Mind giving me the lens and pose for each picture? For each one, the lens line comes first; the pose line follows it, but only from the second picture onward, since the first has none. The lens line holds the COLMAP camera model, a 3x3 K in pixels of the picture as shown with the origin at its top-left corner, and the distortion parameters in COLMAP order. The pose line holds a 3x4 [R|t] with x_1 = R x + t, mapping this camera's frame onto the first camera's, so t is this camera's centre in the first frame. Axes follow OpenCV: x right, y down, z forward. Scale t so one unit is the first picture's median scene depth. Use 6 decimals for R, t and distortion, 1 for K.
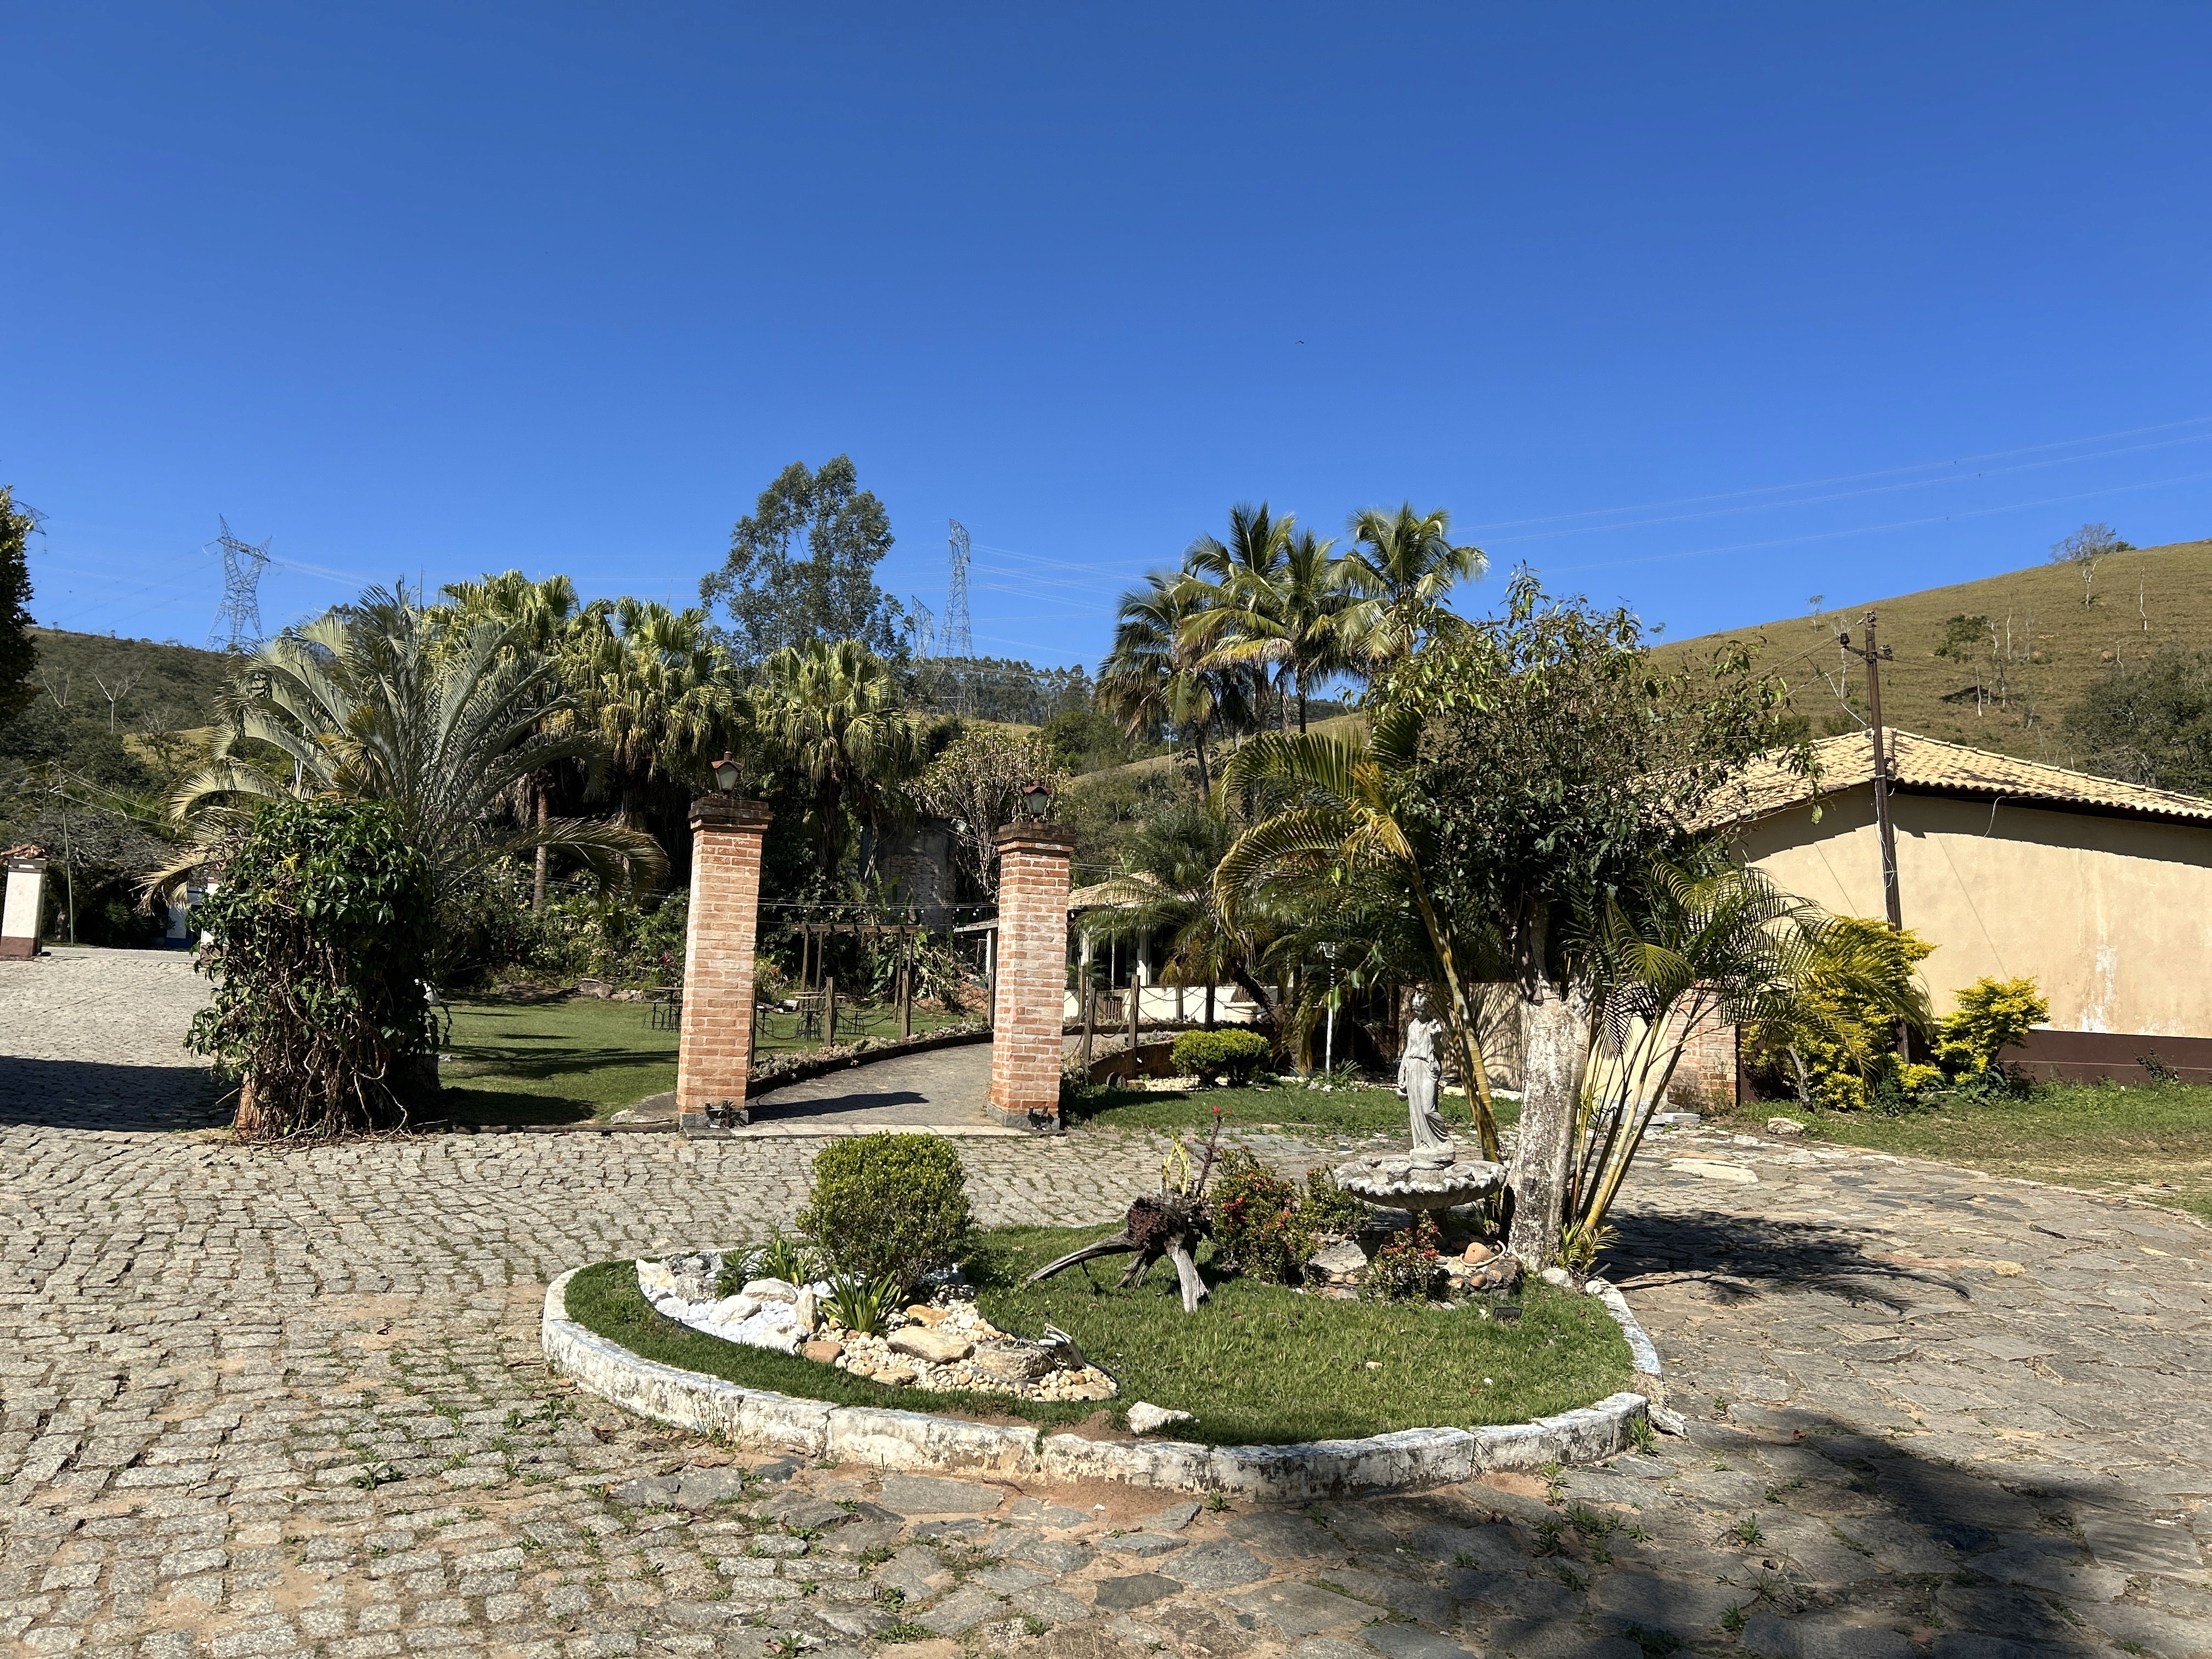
lens RADIAL K [[1676.0, 0, 1104.9], [0, 1676.0, 819.4], [0, 0, 1]] dist [0.074840, -0.089728]
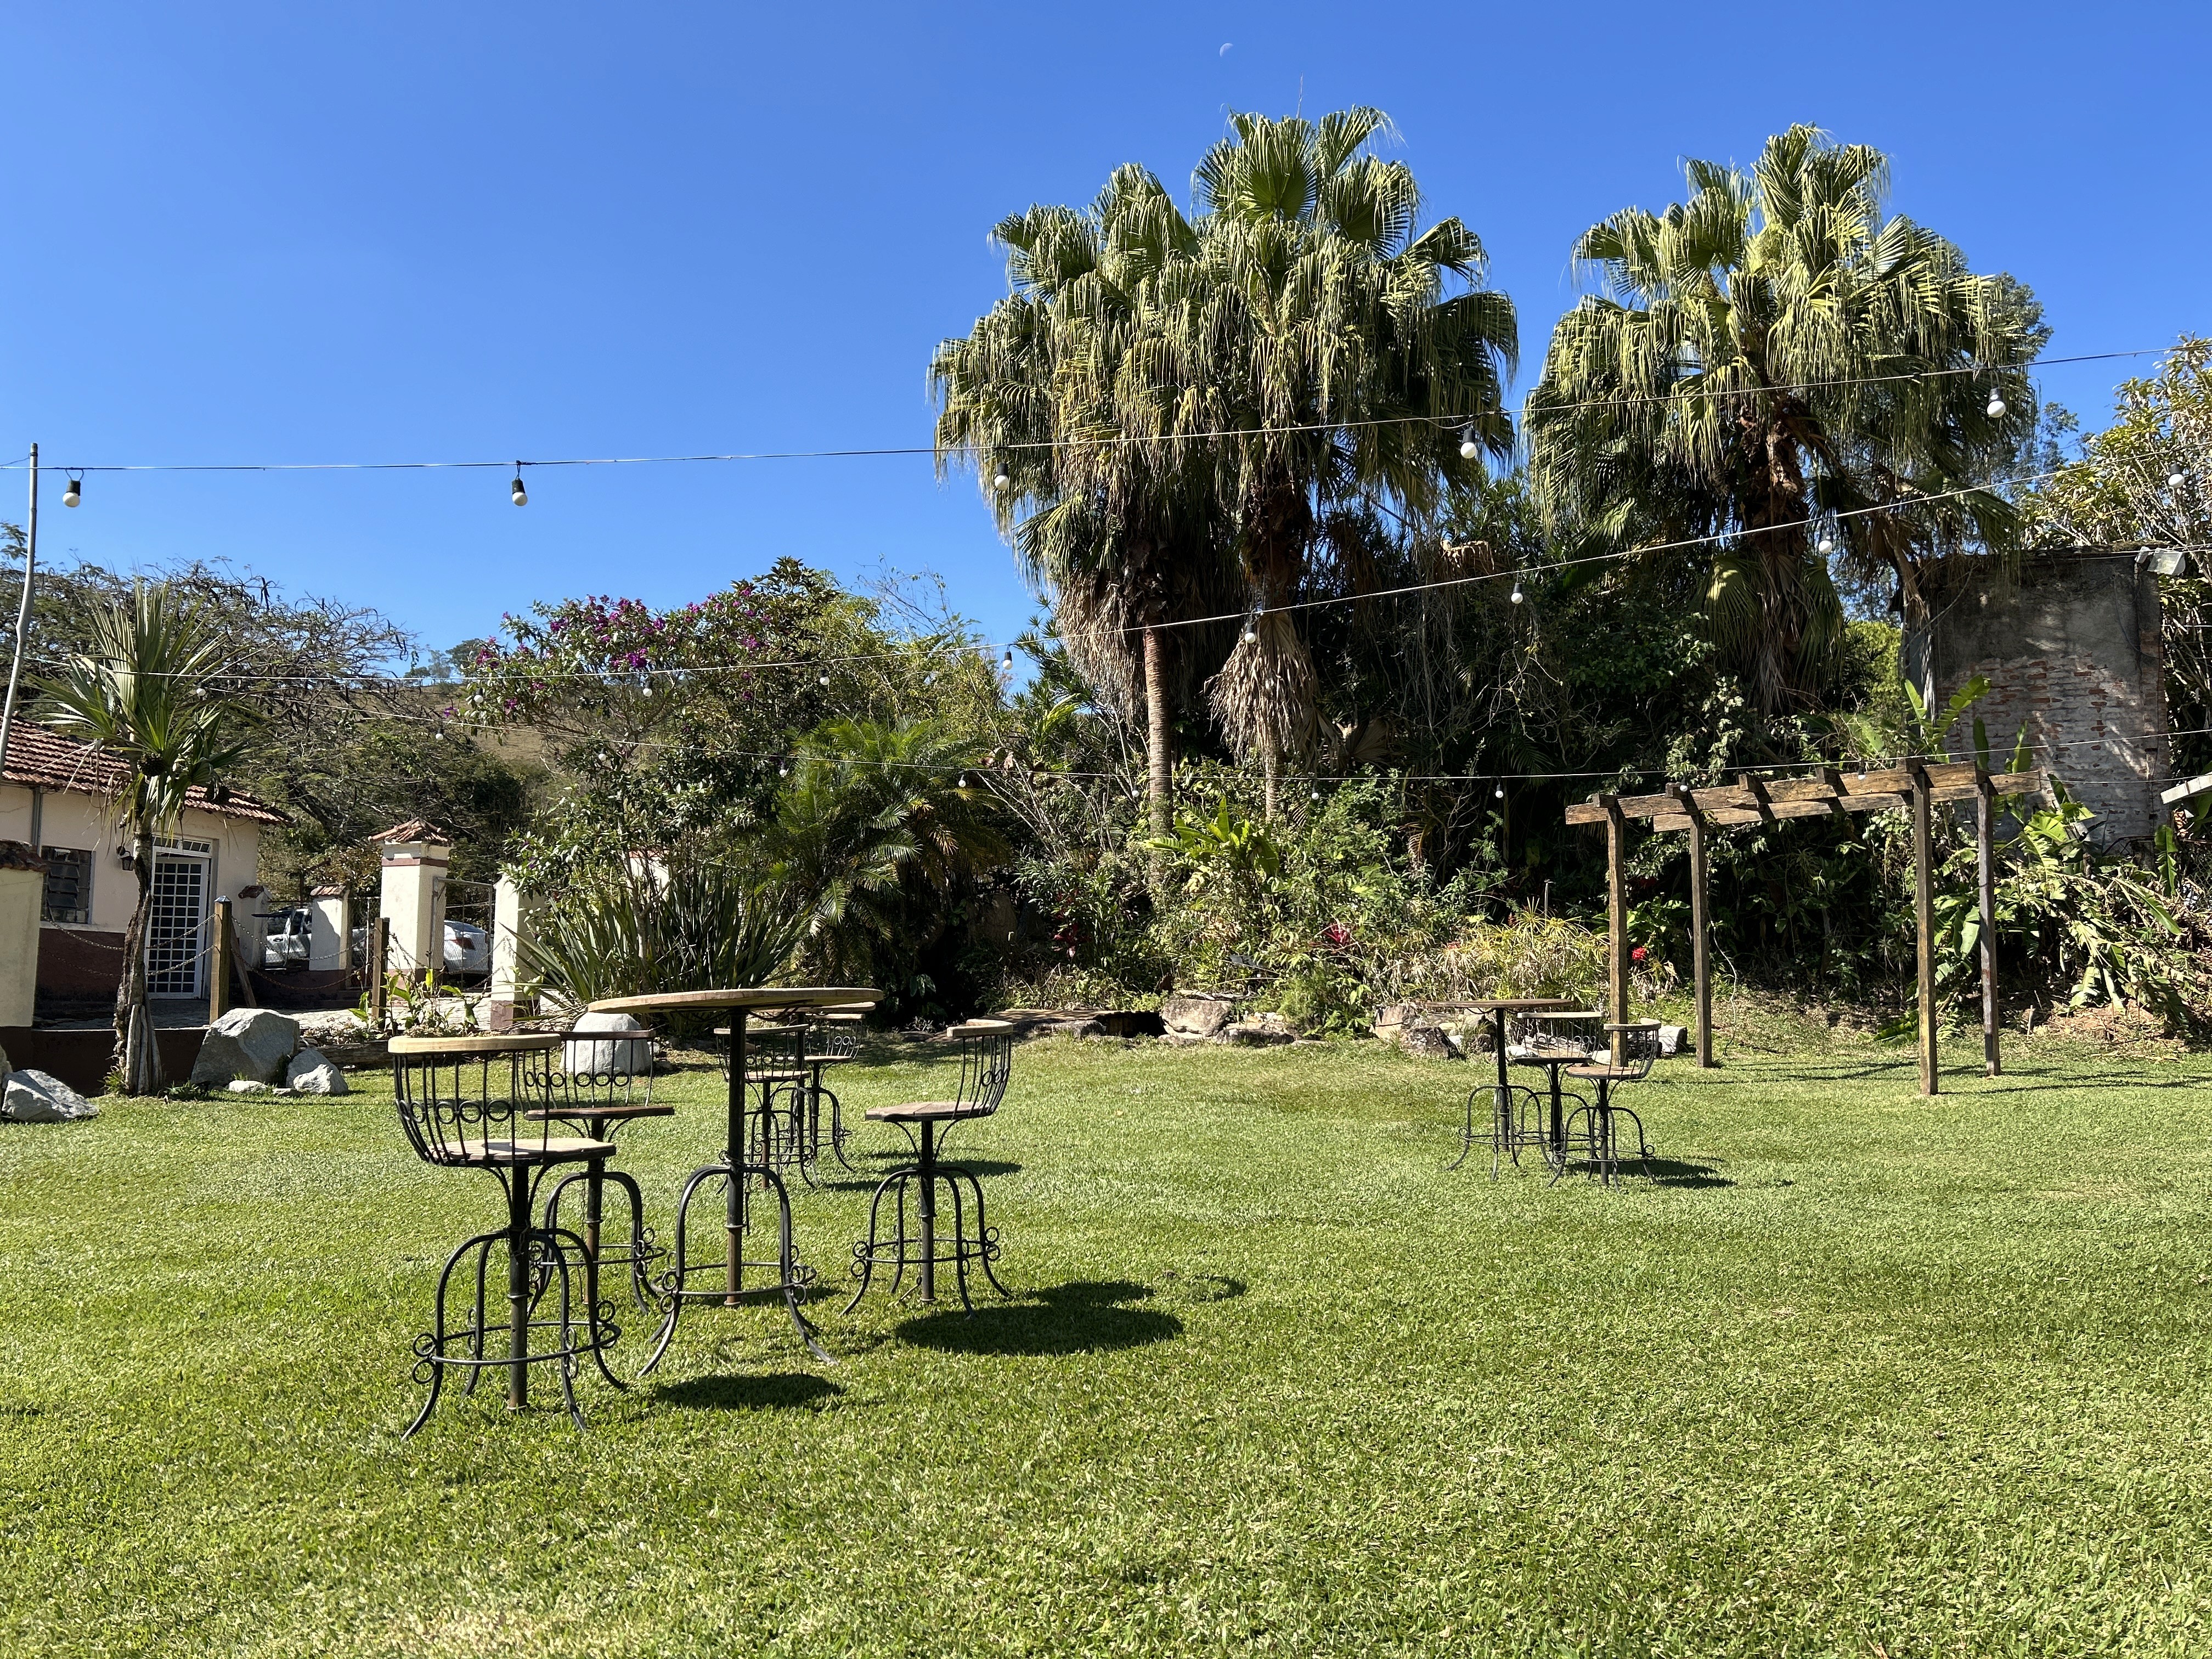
lens RADIAL K [[1672.6, 0, 1107.9], [0, 1672.6, 838.1], [0, 0, 1]] dist [0.051893, -0.061495]
pose [[0.772397, -0.106554, -0.626138, -0.115185], [0.103466, 0.993768, -0.041481, 0.184388], [0.626656, -0.032744, 0.778608, 1.696191]]
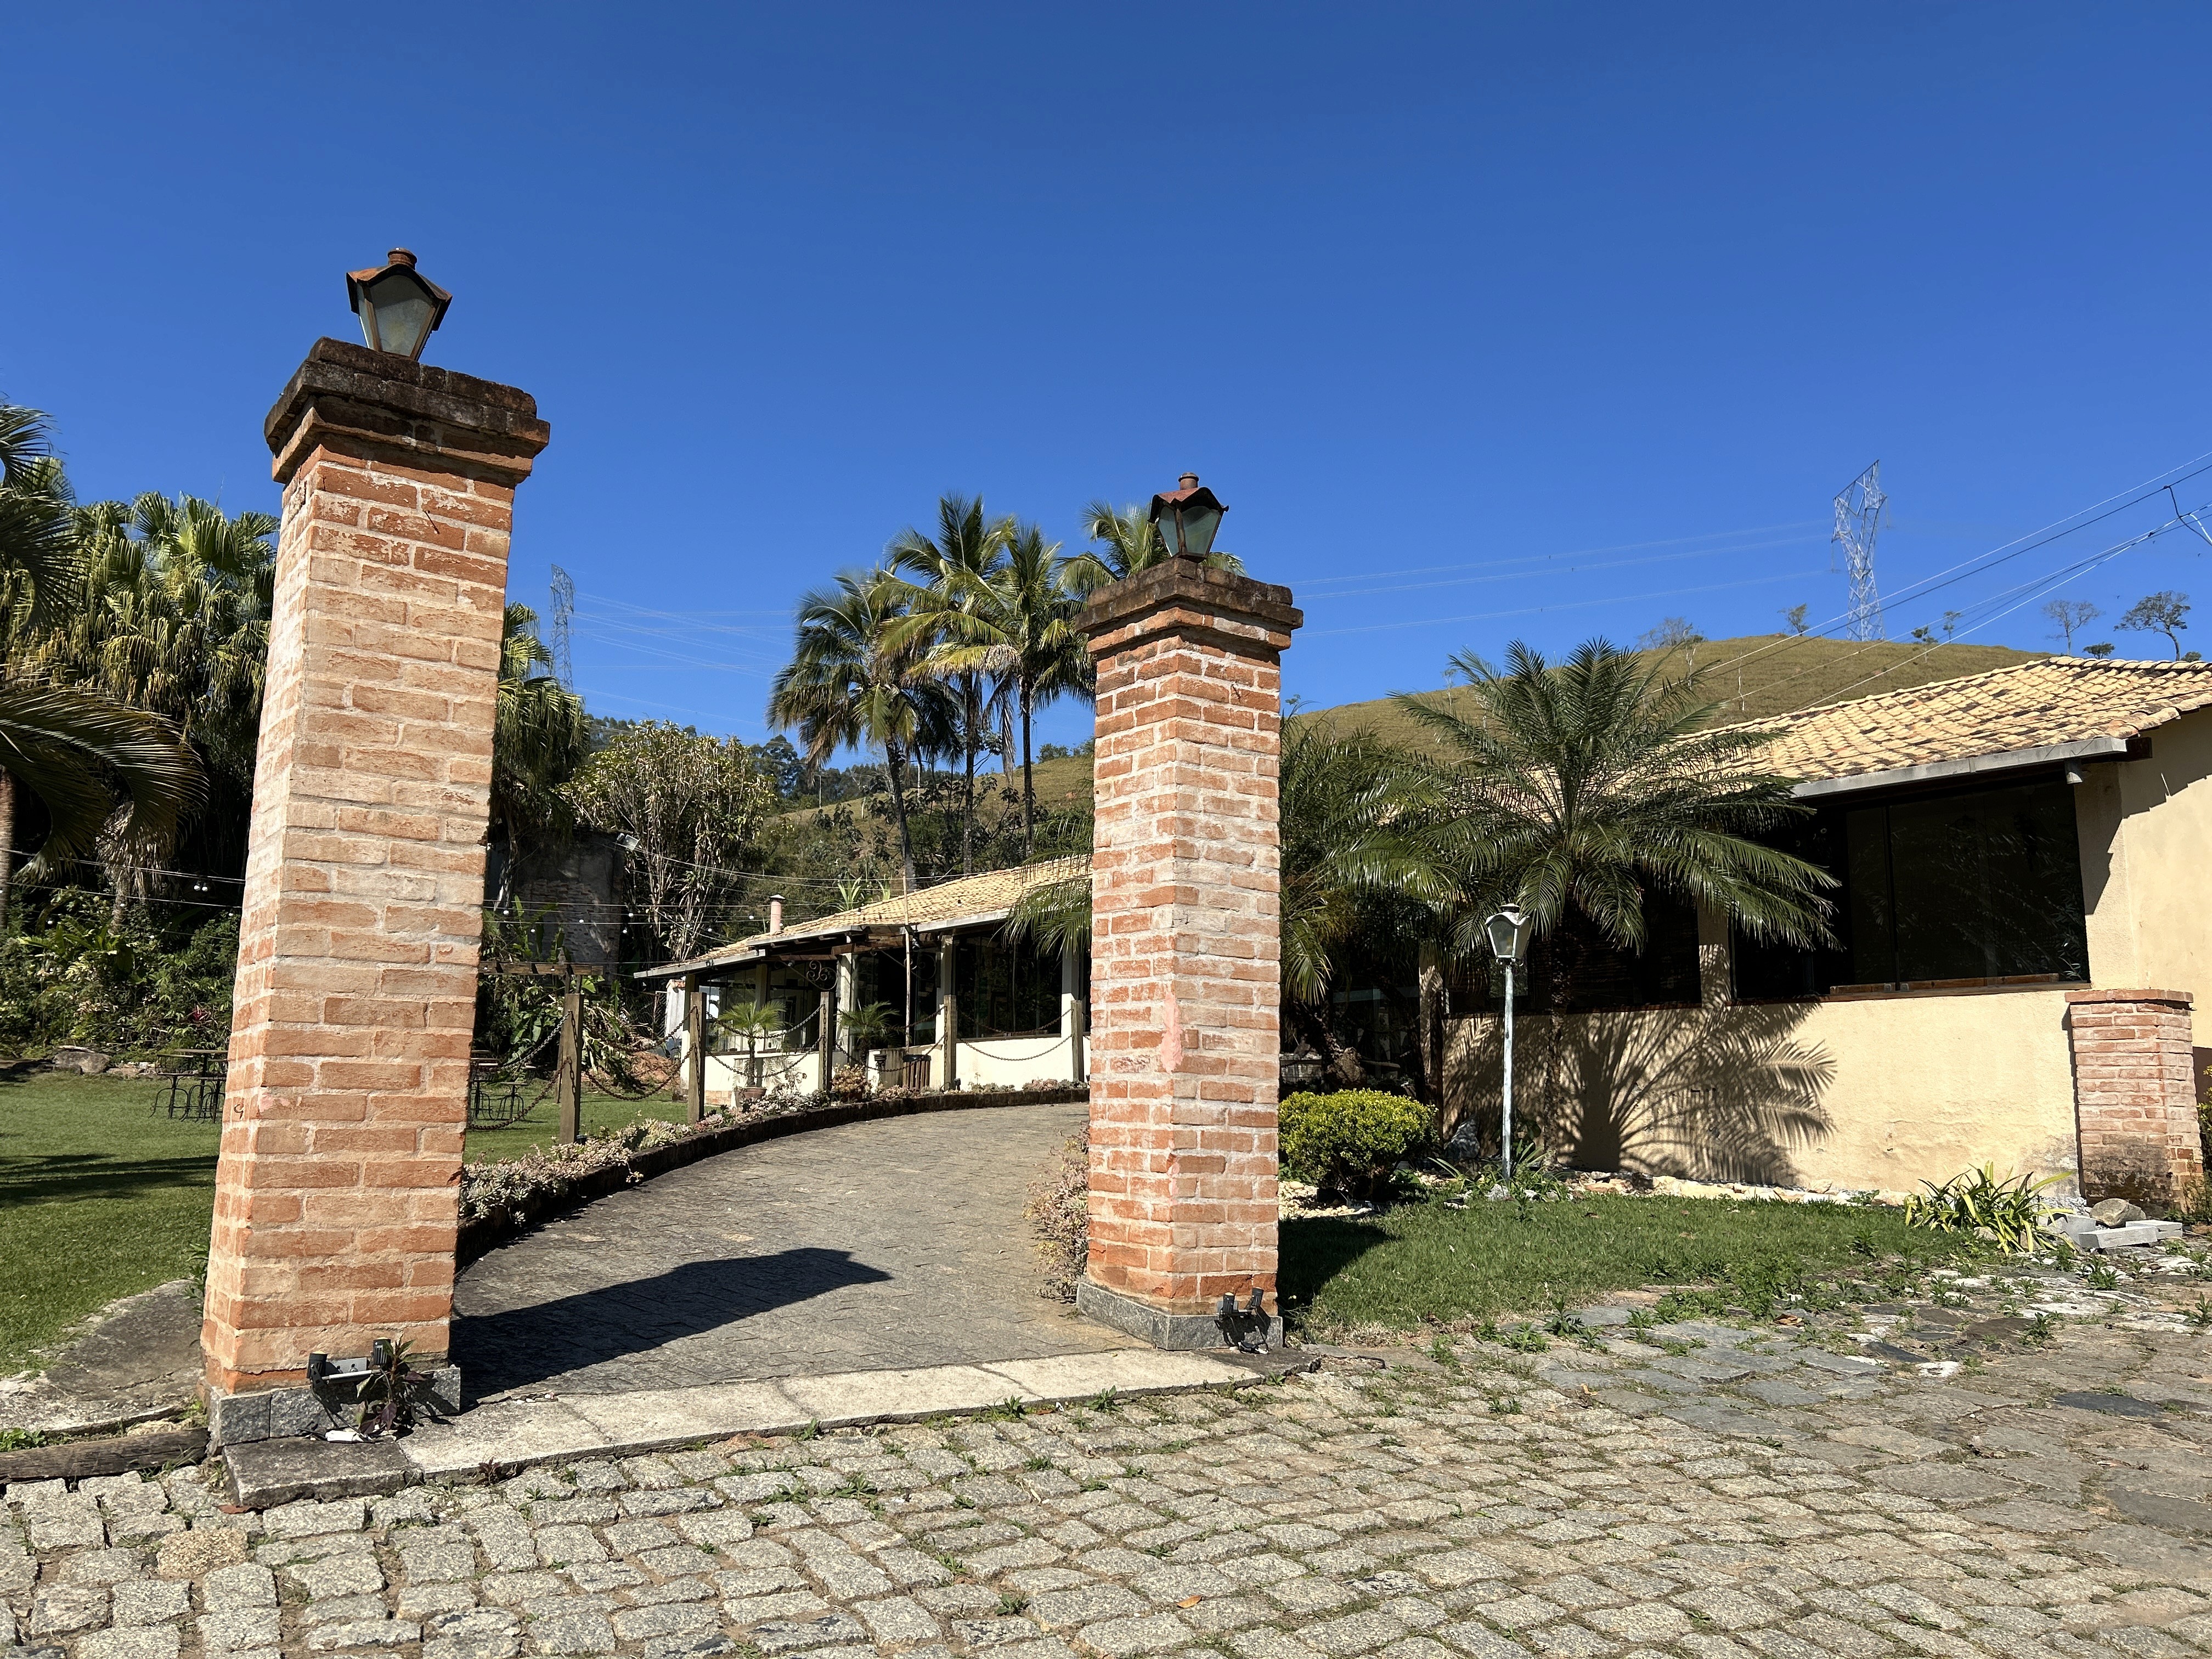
lens RADIAL K [[1672.6, 0, 1107.9], [0, 1672.6, 838.1], [0, 0, 1]] dist [0.051893, -0.061495]
pose [[0.972624, 0.016822, 0.231777, -0.165043], [-0.008697, 0.999313, -0.036030, 0.085220], [-0.232224, 0.033028, 0.972101, 0.654202]]
